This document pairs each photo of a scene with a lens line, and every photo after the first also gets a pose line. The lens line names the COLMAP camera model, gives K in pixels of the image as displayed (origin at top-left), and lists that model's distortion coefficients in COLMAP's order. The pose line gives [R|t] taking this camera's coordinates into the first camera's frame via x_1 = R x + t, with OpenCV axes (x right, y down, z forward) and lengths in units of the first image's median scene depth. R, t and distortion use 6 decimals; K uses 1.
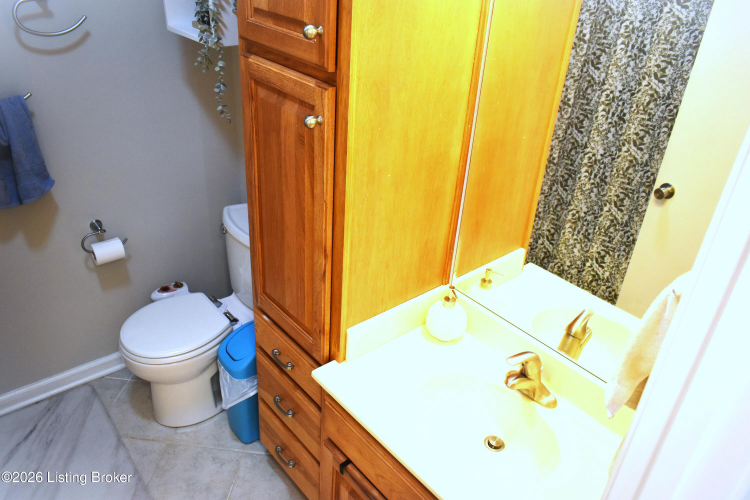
lens RADIAL K [[576.6, 0, 375.0], [0, 576.6, 250.0], [0, 0, 1]] dist [-0.022091, 0.013343]
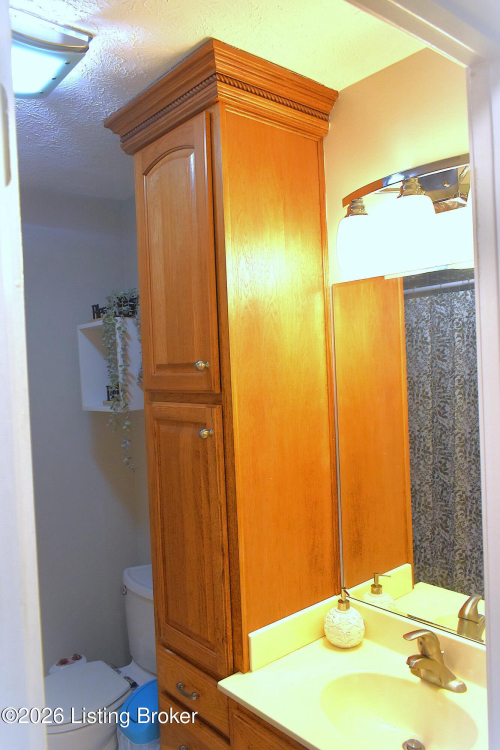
lens RADIAL K [[576.6, 0, 250.0], [0, 576.6, 375.0], [0, 0, 1]] dist [-0.022091, 0.013343]
pose [[0.994740, -0.102267, 0.005815, -0.004092], [0.092494, 0.872379, -0.480001, 0.219639], [0.044015, 0.478014, 0.877249, -0.129920]]
